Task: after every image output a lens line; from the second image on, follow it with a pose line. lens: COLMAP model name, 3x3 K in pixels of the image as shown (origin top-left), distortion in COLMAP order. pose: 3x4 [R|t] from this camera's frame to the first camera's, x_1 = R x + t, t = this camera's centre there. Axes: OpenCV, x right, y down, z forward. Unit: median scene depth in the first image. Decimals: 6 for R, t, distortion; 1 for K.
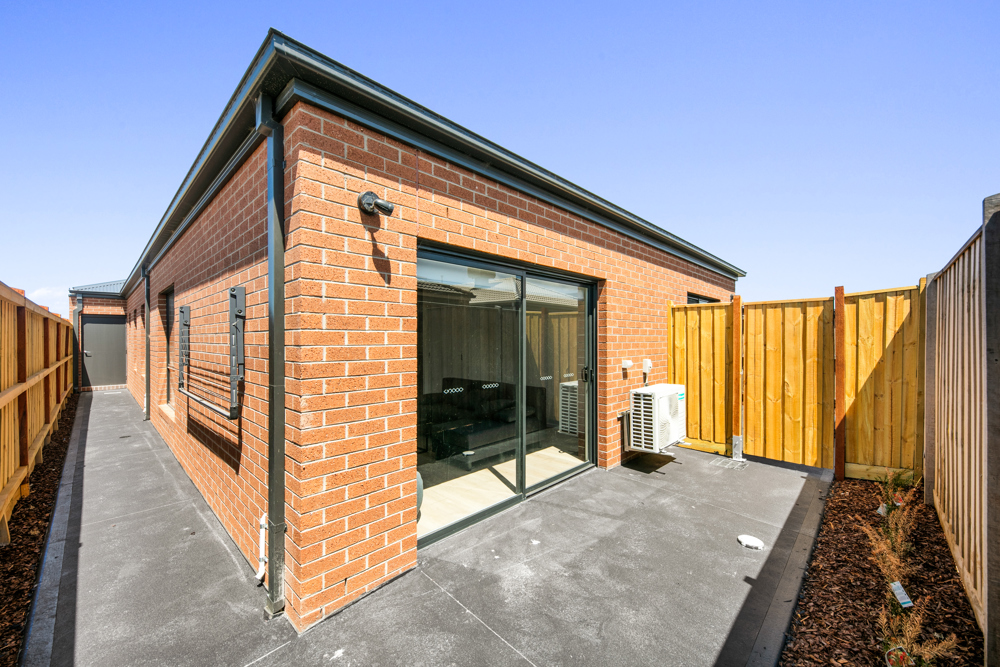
lens RADIAL K [[391.1, 0, 499.7], [0, 391.1, 336.4], [0, 0, 1]] dist [0.010315, 0.000071]
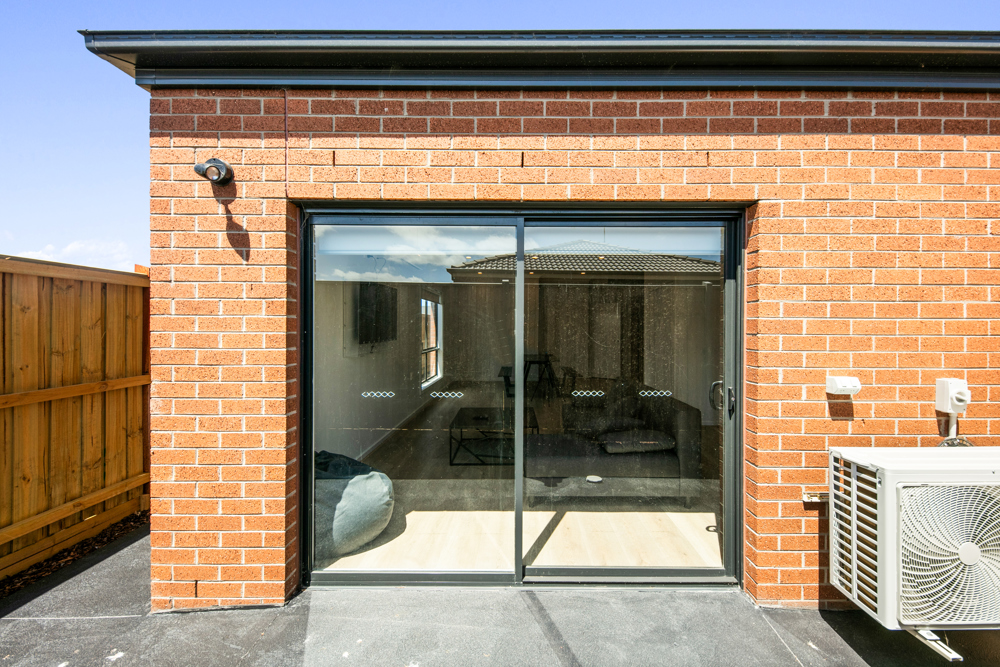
lens RADIAL K [[401.6, 0, 500.4], [0, 401.6, 322.8], [0, 0, 1]] dist [0.005003, -0.000185]
pose [[0.690081, 0.004940, -0.723716, 0.667844], [-0.000122, 0.999977, 0.006708, -0.004124], [0.723733, -0.004541, 0.690066, 0.719376]]
